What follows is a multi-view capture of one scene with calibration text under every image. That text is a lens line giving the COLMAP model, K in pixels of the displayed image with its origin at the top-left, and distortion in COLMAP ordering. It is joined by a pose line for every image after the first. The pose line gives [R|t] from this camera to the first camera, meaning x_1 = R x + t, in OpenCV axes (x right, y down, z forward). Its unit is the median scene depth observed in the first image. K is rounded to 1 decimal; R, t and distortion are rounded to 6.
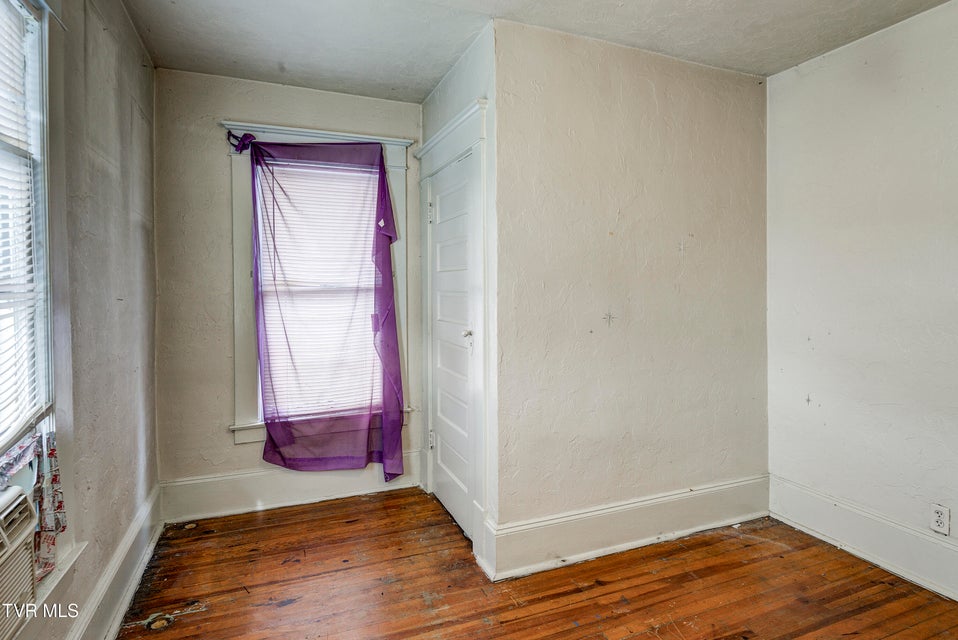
lens RADIAL K [[518.2, 0, 485.8], [0, 518.2, 299.7], [0, 0, 1]] dist [-0.001463, -0.000433]
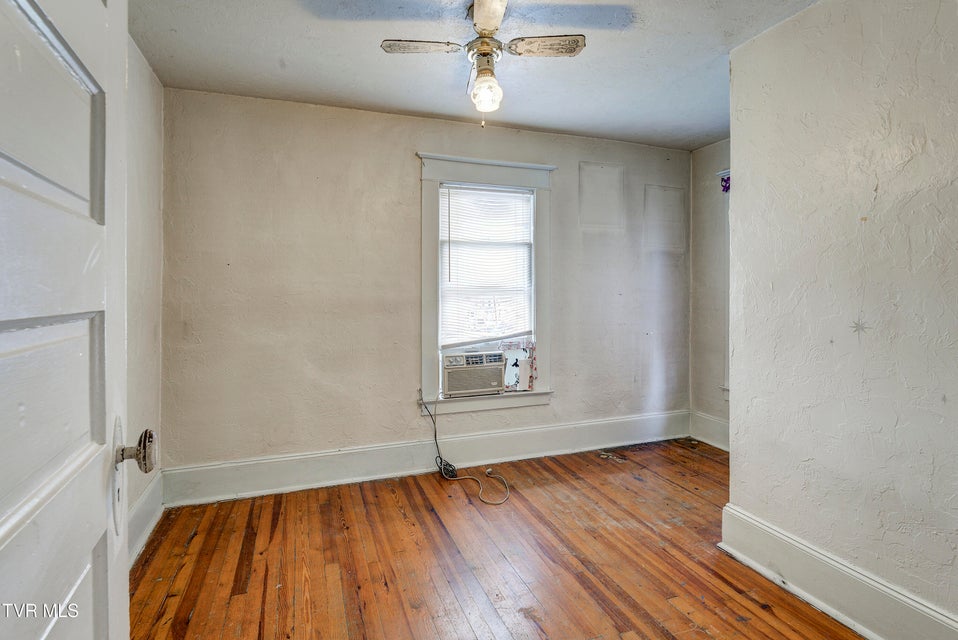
lens RADIAL K [[484.9, 0, 495.7], [0, 484.9, 291.4], [0, 0, 1]] dist [-0.005122, -0.000173]
pose [[-0.013237, 0.006679, -0.999890, 1.098111], [-0.018844, 0.999798, 0.006928, -0.015120], [0.999735, 0.018934, -0.013108, 0.521671]]
